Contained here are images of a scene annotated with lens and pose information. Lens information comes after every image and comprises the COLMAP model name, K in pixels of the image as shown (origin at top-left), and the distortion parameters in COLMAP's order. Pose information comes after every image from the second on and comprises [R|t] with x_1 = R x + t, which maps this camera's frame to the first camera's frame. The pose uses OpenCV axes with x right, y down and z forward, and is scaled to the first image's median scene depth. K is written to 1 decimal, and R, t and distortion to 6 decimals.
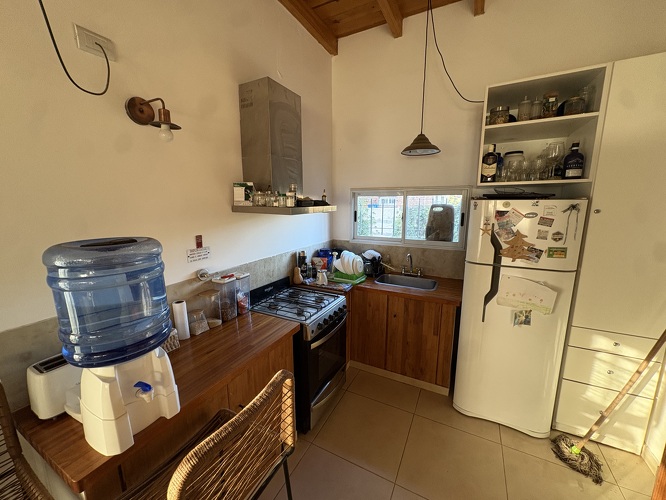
lens RADIAL K [[264.6, 0, 332.4], [0, 264.6, 250.4], [0, 0, 1]] dist [-0.001003, -0.000458]
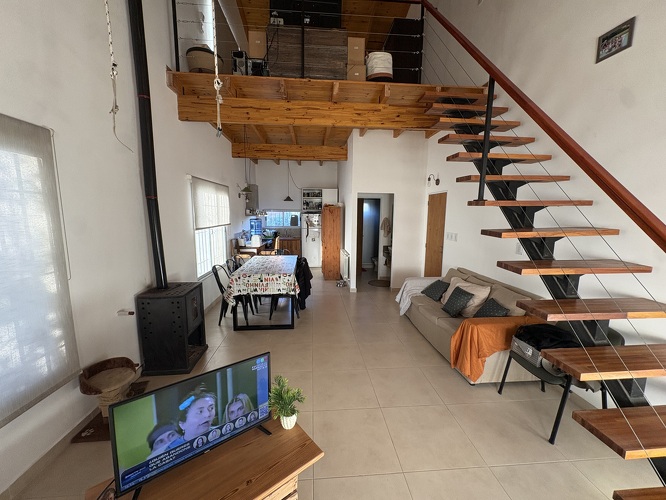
lens RADIAL K [[264.6, 0, 333.8], [0, 264.6, 250.1], [0, 0, 1]] dist [-0.001003, -0.000458]
pose [[0.847970, -0.058272, 0.526832, -1.330038], [0.081492, 0.996454, -0.020951, 0.532058], [-0.523742, 0.060698, 0.849711, -2.897206]]
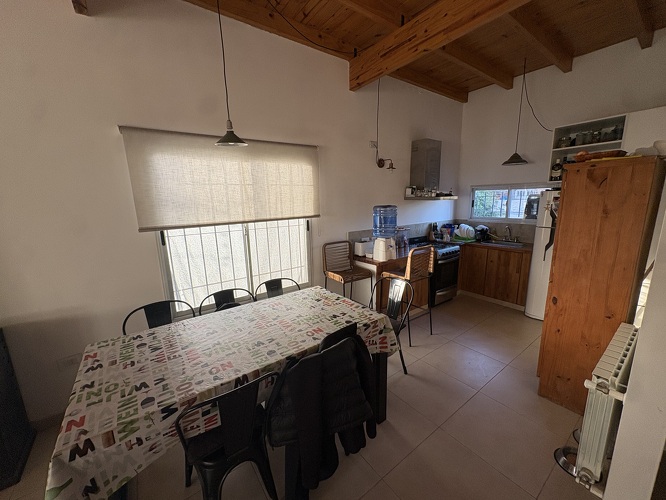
lens RADIAL K [[264.6, 0, 332.4], [0, 264.6, 250.6], [0, 0, 1]] dist [-0.001003, -0.000458]
pose [[0.897000, 0.070439, -0.436383, 0.072589], [-0.062261, 0.997513, 0.033034, 0.236004], [0.437625, -0.002462, 0.899154, -1.217688]]
